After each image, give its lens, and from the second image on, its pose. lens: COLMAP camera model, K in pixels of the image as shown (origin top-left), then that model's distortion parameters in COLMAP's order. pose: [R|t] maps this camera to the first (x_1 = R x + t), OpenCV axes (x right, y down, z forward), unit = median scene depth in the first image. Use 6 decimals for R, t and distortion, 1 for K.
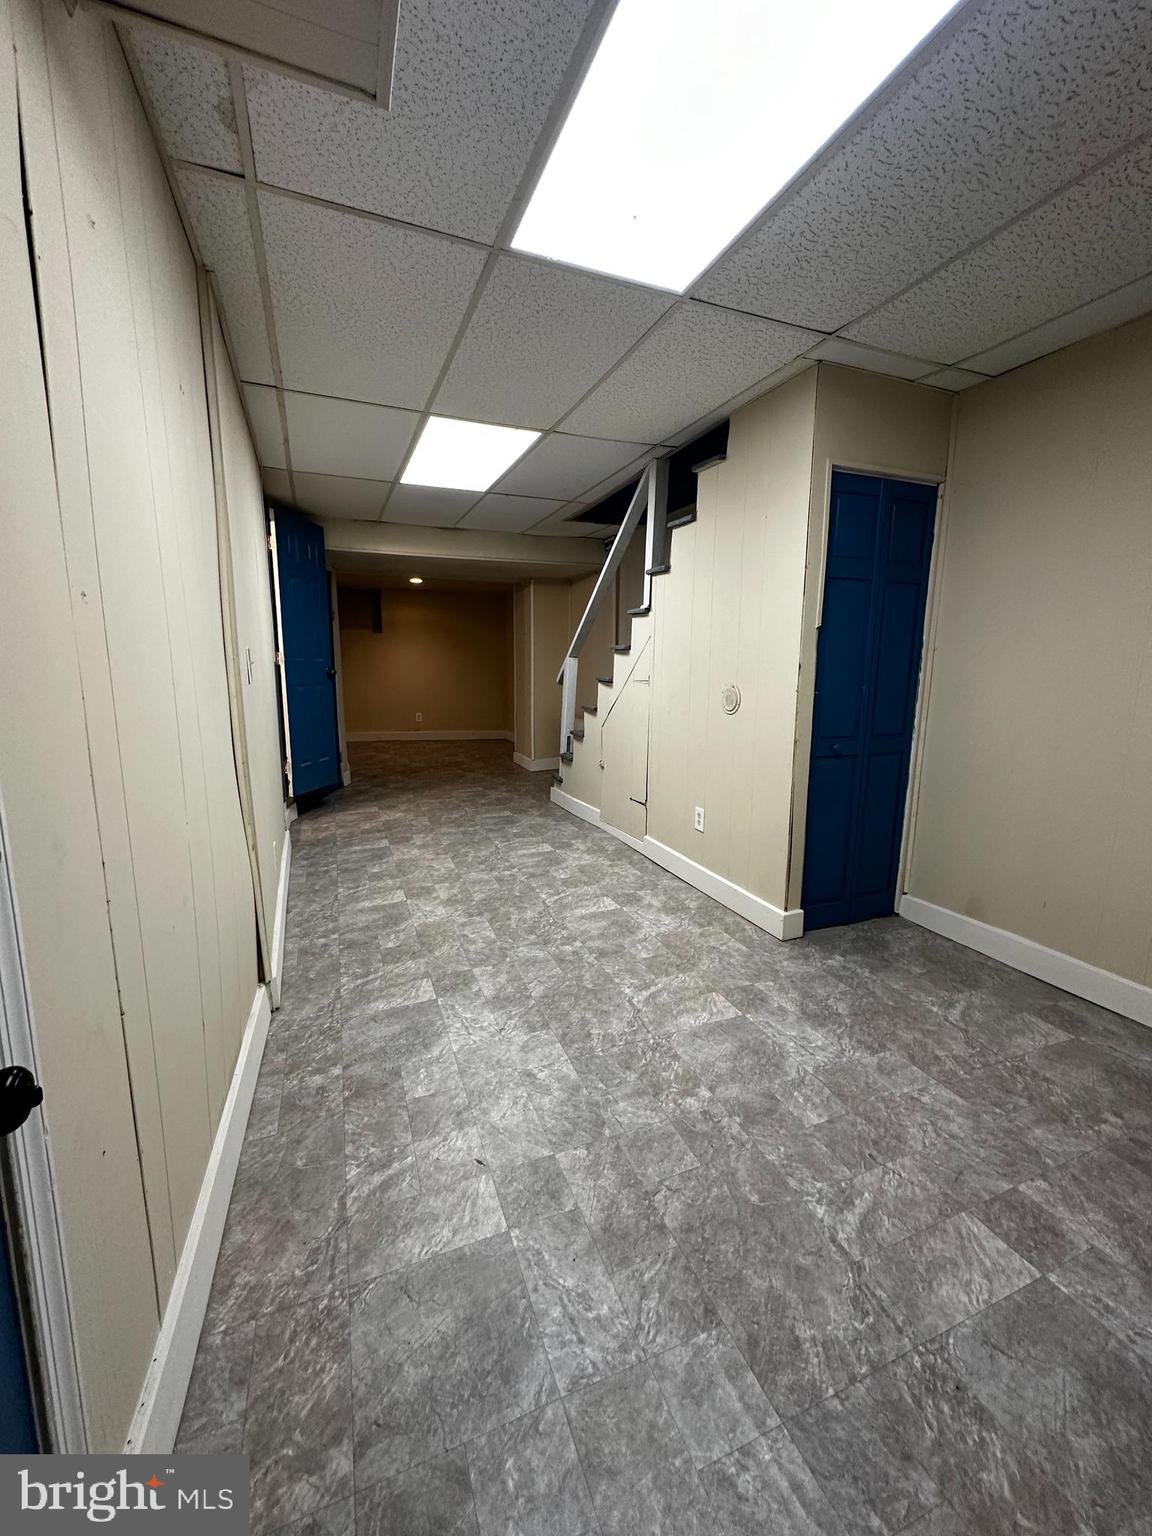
lens RADIAL K [[616.3, 0, 572.6], [0, 616.3, 765.8], [0, 0, 1]] dist [0.000114, 0.000000]
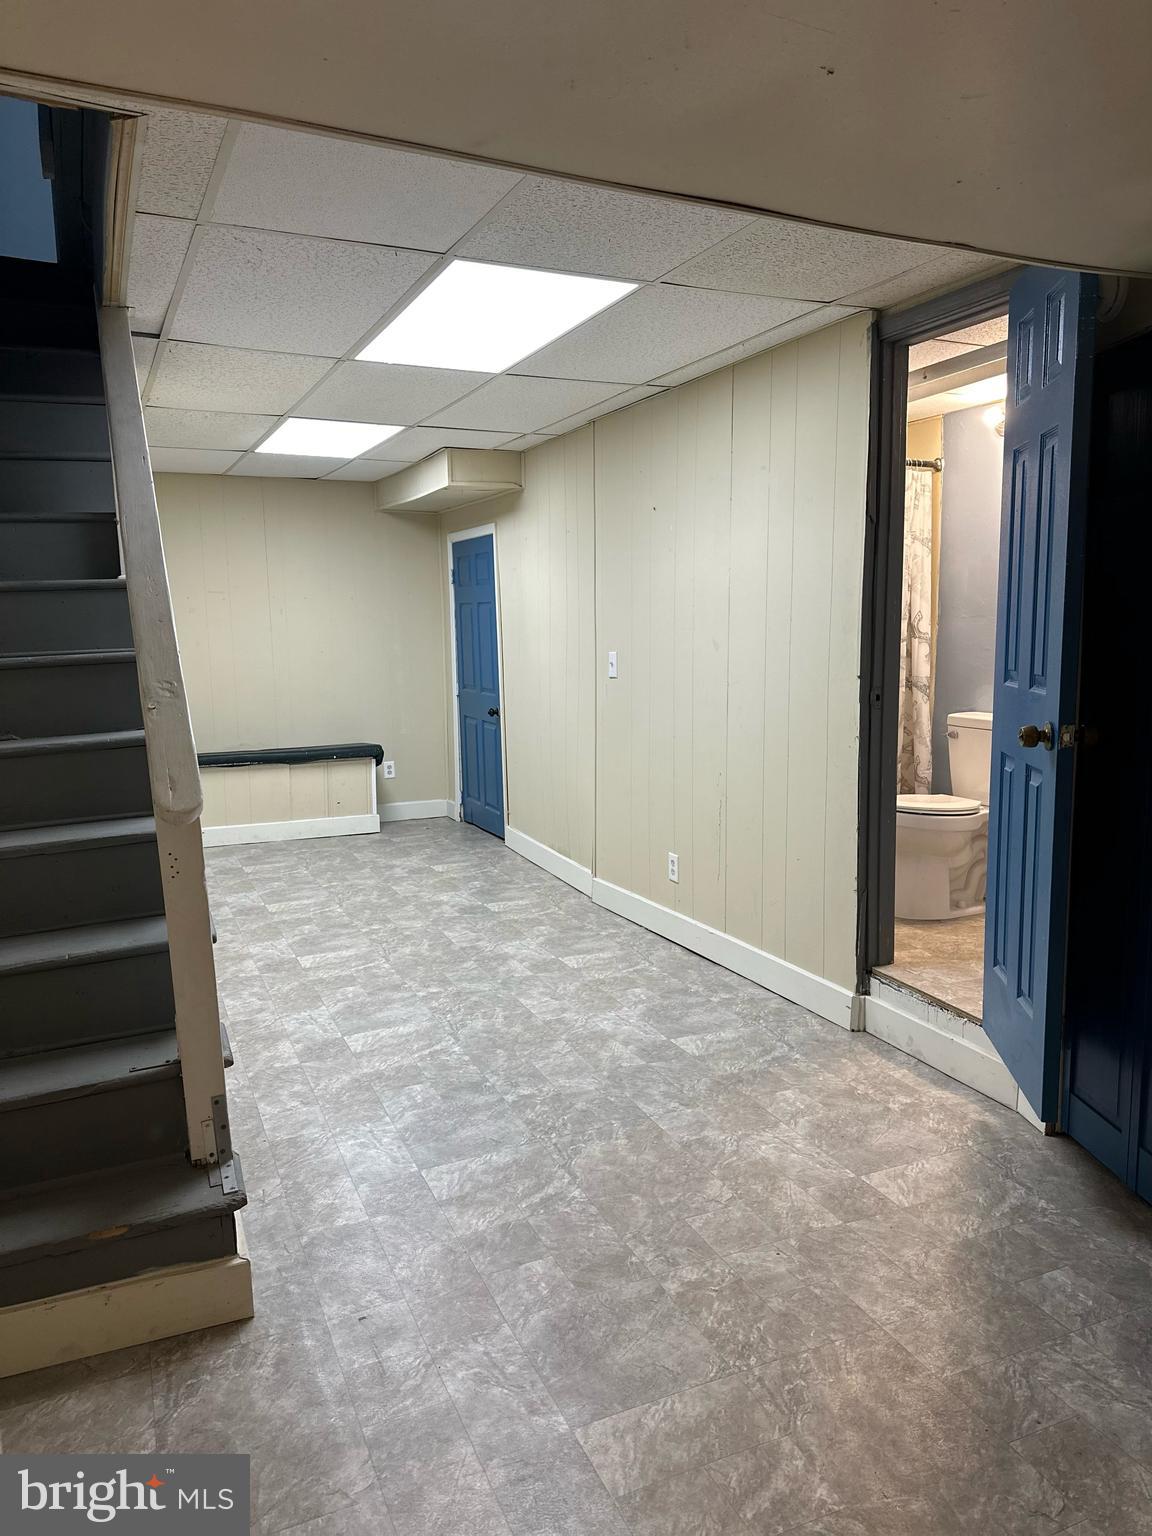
lens RADIAL K [[1063.8, 0, 578.3], [0, 1063.8, 772.6], [0, 0, 1]] dist [0.002736, 0.000194]
pose [[-0.999214, 0.007301, -0.038957, -0.234439], [-0.004873, 0.952806, 0.303540, -0.423953], [0.039334, 0.303491, -0.952022, 2.170982]]
